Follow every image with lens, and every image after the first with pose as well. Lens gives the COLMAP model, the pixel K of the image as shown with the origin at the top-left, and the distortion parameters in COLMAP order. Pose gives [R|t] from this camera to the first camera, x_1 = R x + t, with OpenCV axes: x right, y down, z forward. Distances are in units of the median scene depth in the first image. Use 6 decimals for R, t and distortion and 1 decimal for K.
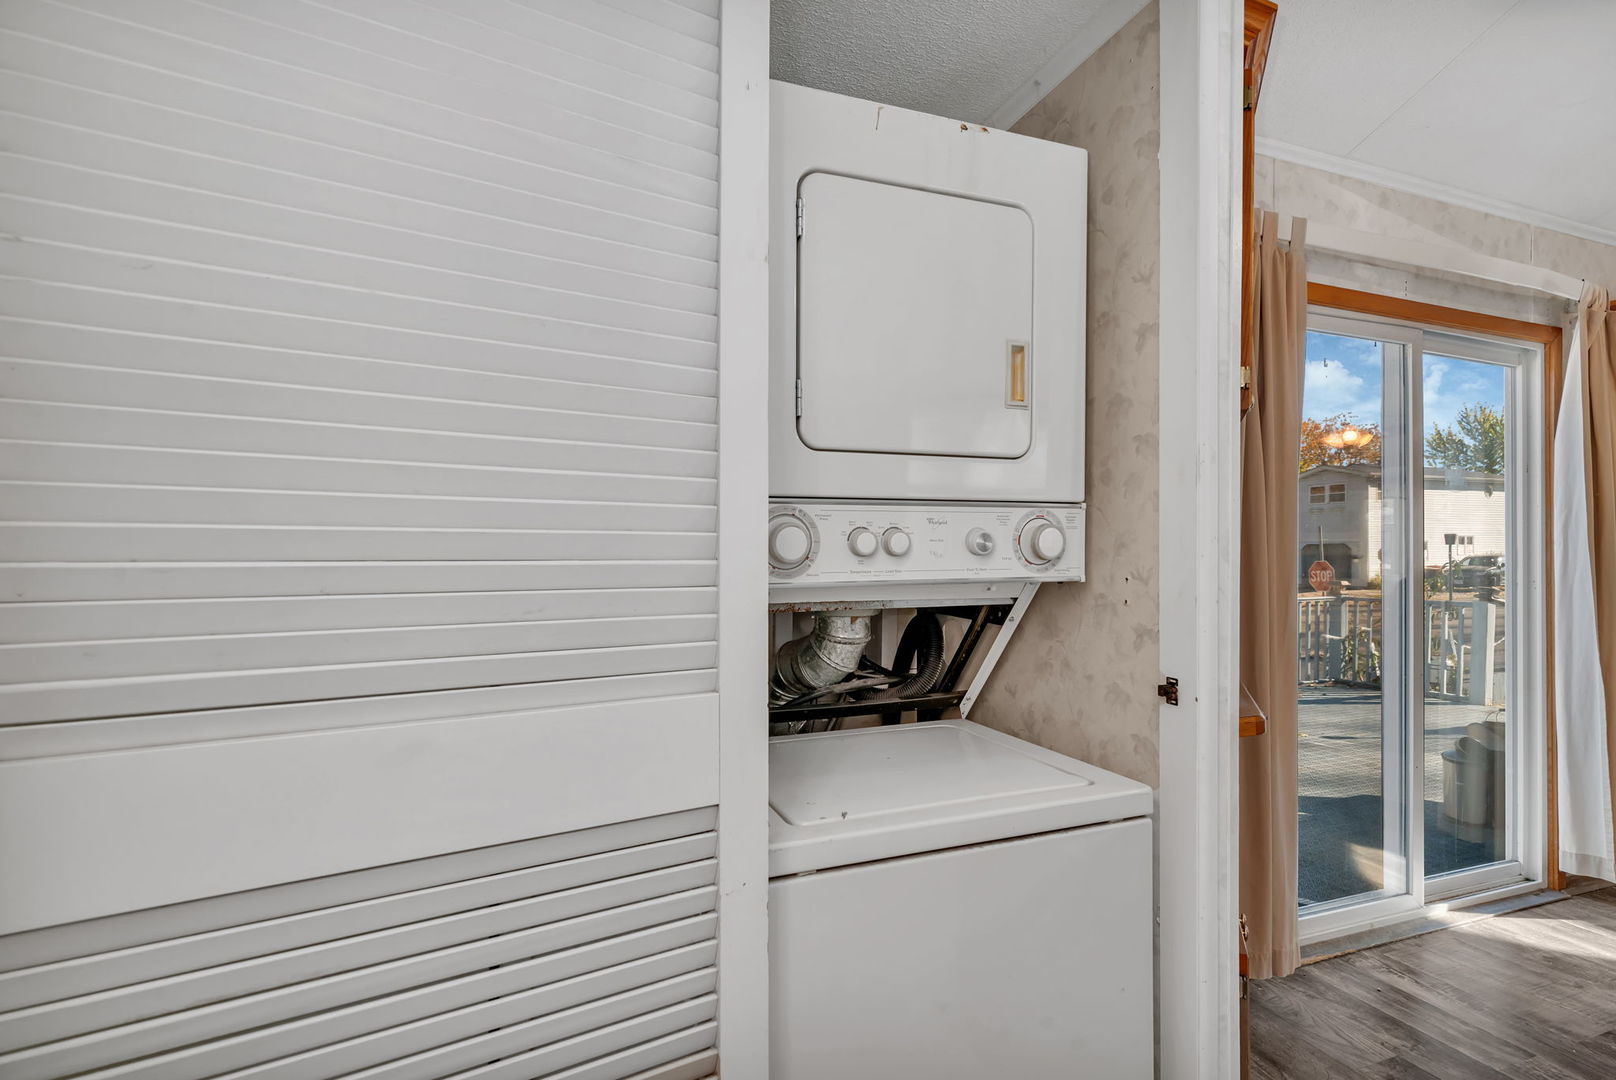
lens RADIAL K [[773.9, 0, 804.5], [0, 773.9, 555.7], [0, 0, 1]] dist [-0.001778, -0.000591]
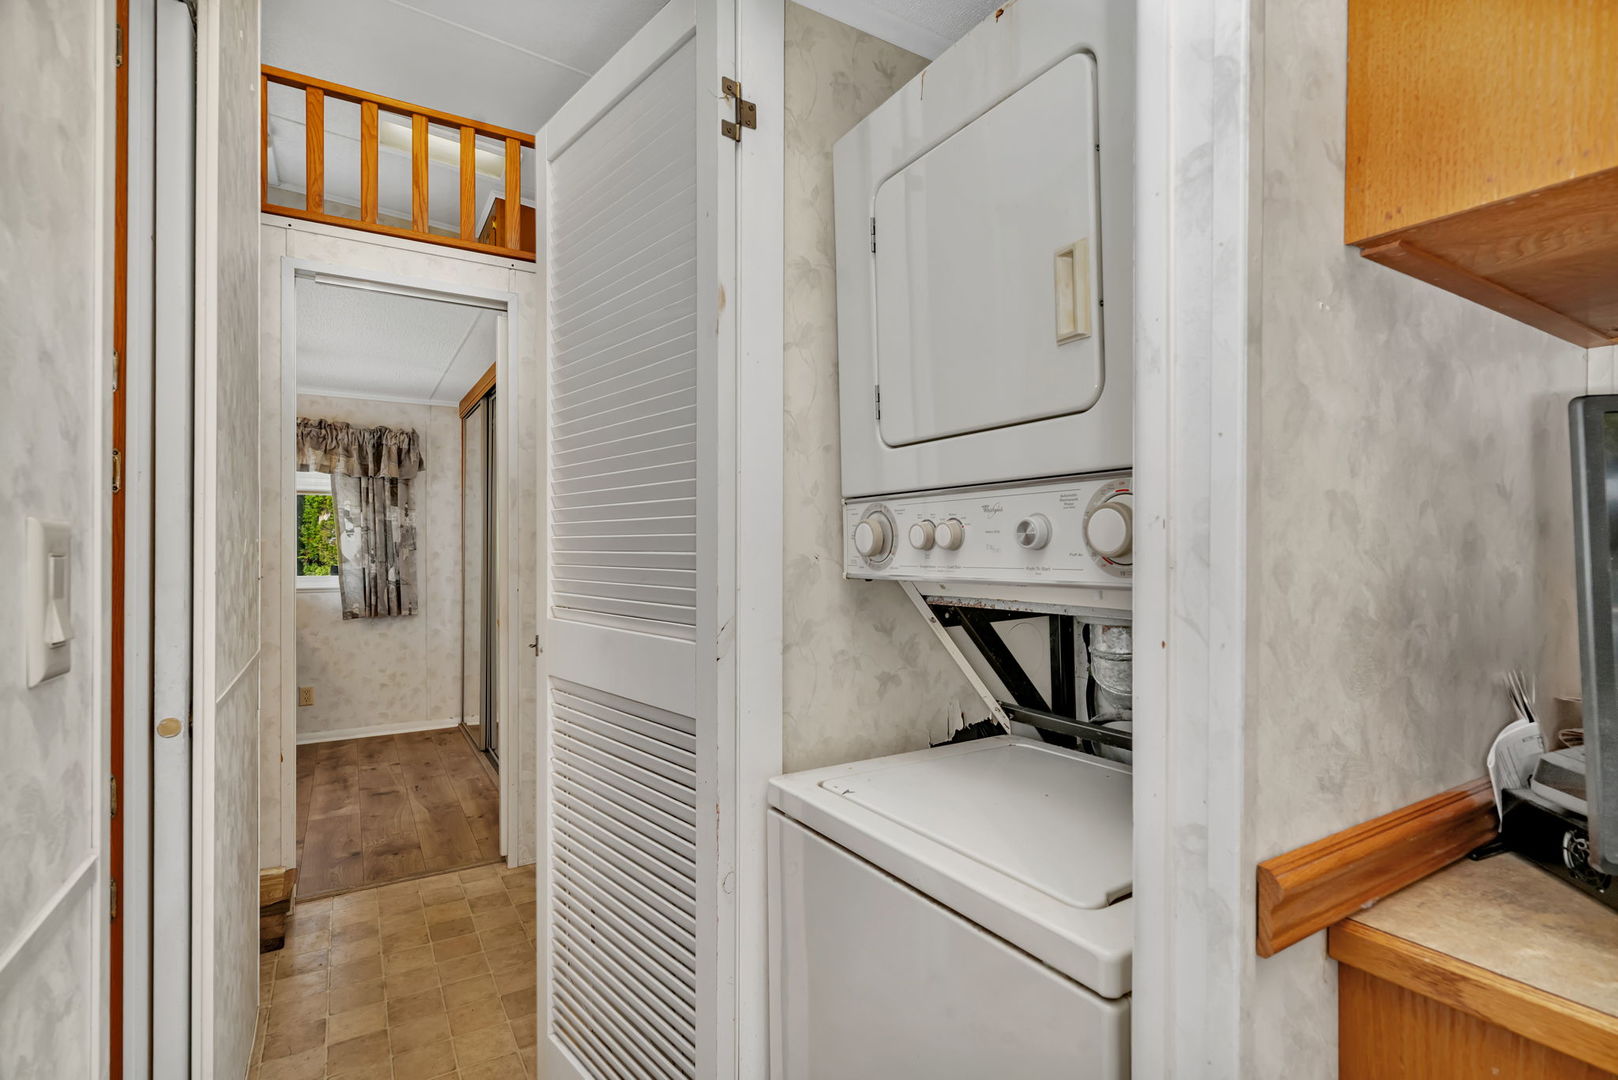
lens RADIAL K [[774.9, 0, 805.5], [0, 774.9, 555.7], [0, 0, 1]] dist [-0.001778, -0.000591]
pose [[0.183462, 0.008866, -0.982987, 0.962675], [-0.002965, 0.999960, 0.008465, -0.000434], [0.983022, 0.001362, 0.183481, 0.659339]]
